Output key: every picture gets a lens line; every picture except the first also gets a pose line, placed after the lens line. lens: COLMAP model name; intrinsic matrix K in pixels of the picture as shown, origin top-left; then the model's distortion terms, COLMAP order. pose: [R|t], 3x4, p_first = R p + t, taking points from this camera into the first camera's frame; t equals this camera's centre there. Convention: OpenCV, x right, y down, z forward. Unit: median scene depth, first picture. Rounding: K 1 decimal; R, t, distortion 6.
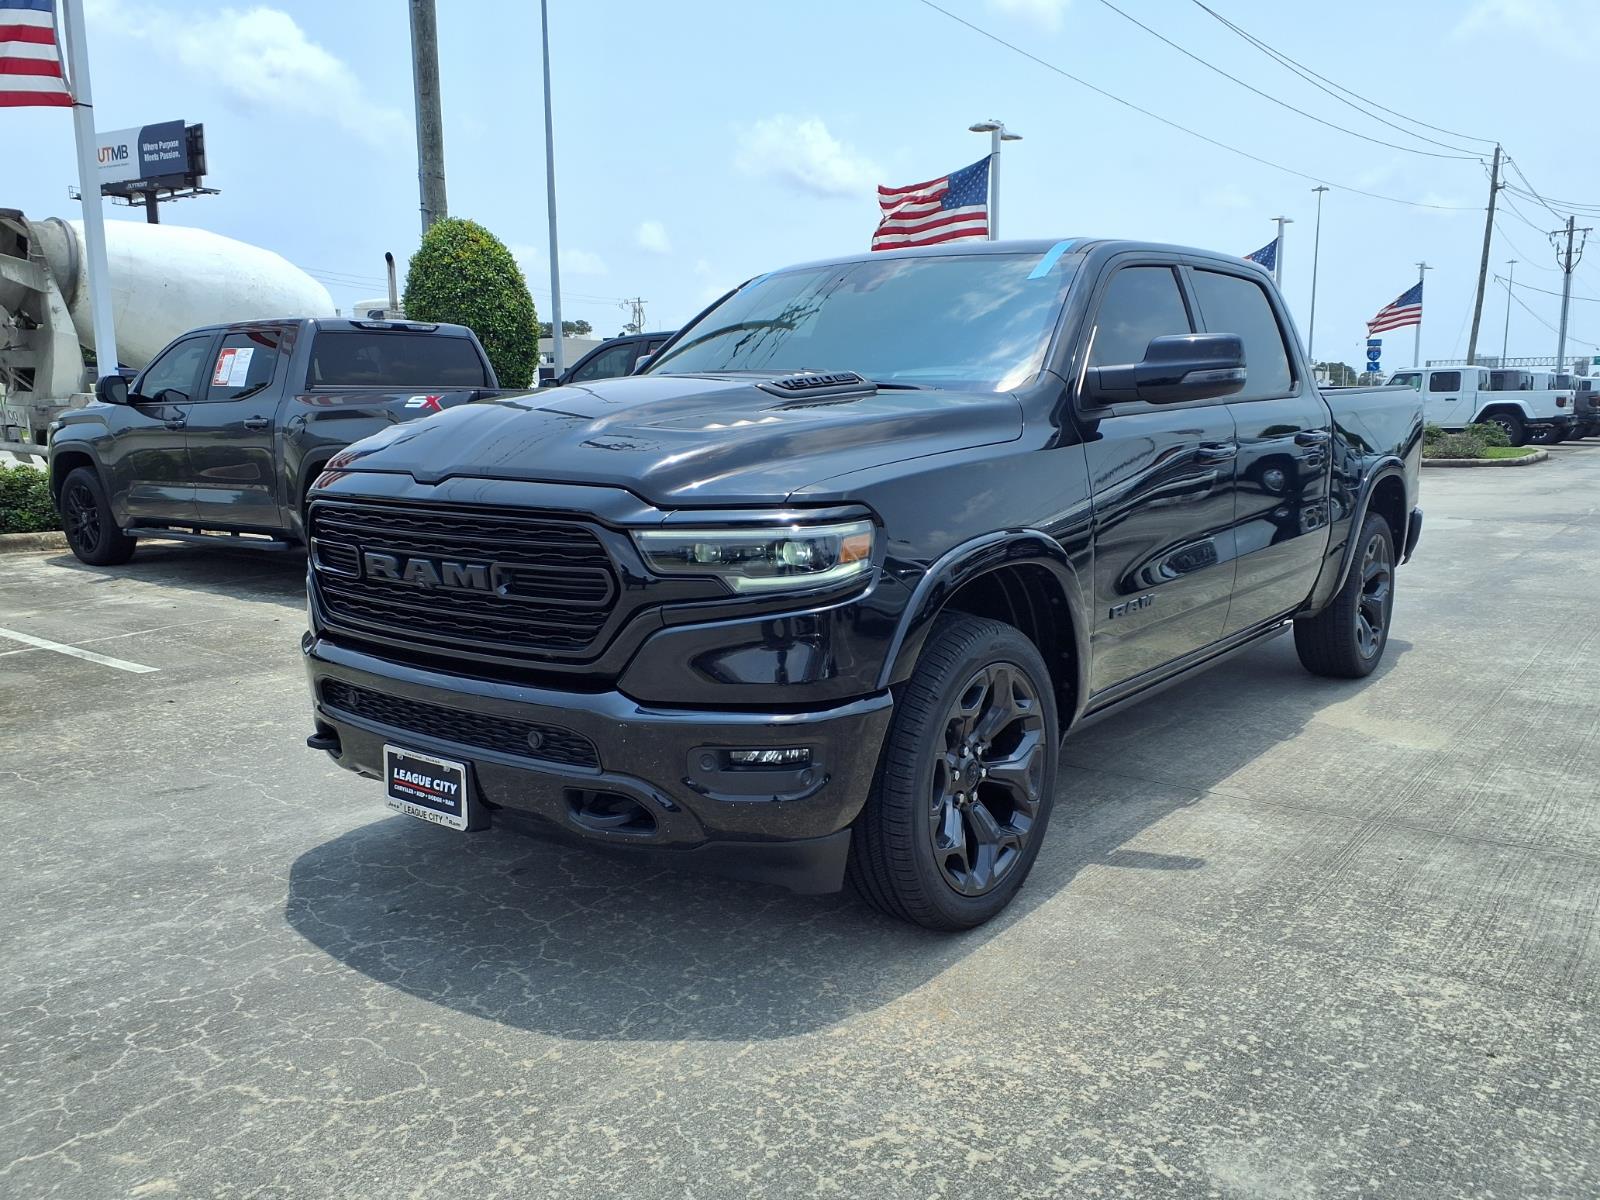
lens RADIAL K [[1263.2, 0, 784.1], [0, 1263.2, 597.7], [0, 0, 1]] dist [0.151460, -0.202555]
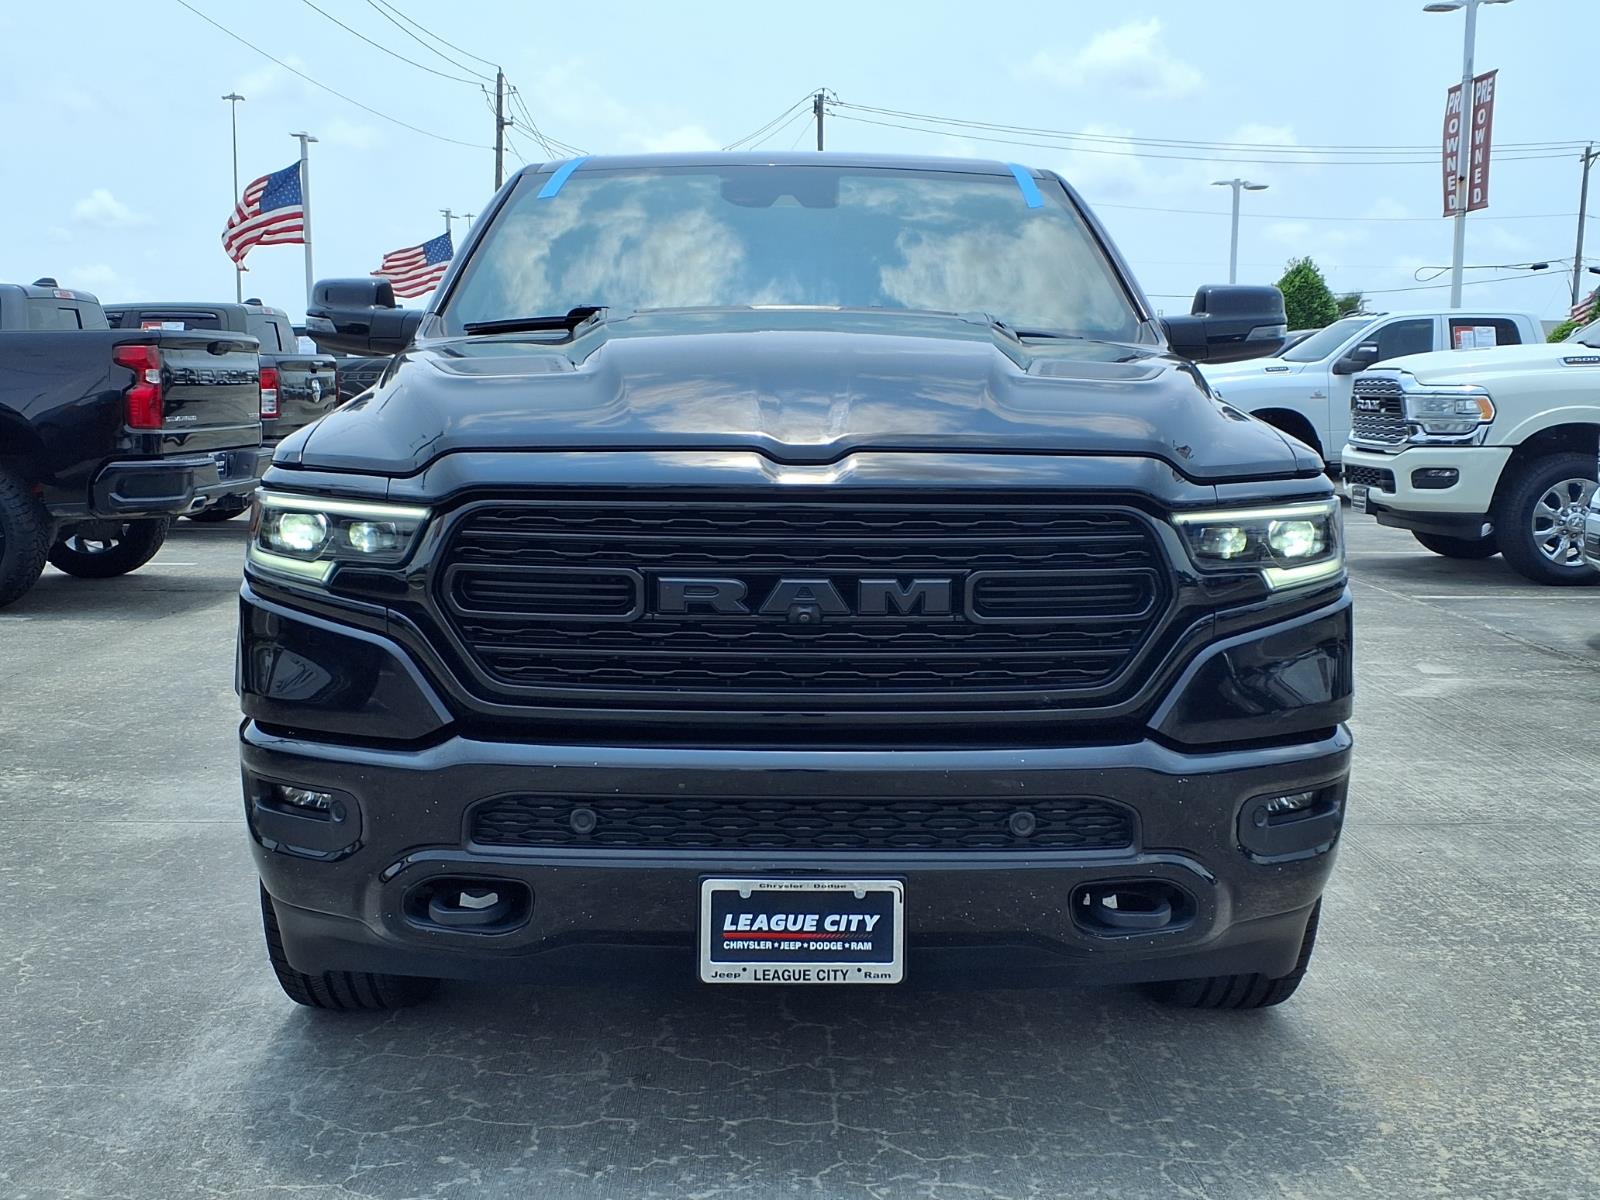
lens RADIAL K [[1843.2, 0, 798.1], [0, 1843.2, 631.6], [0, 0, 1]] dist [0.047362, -0.254220]
pose [[0.770226, -0.070605, 0.633851, -0.877522], [0.082132, 0.996558, 0.011204, -0.013443], [-0.632461, 0.043430, 0.773374, 0.283936]]
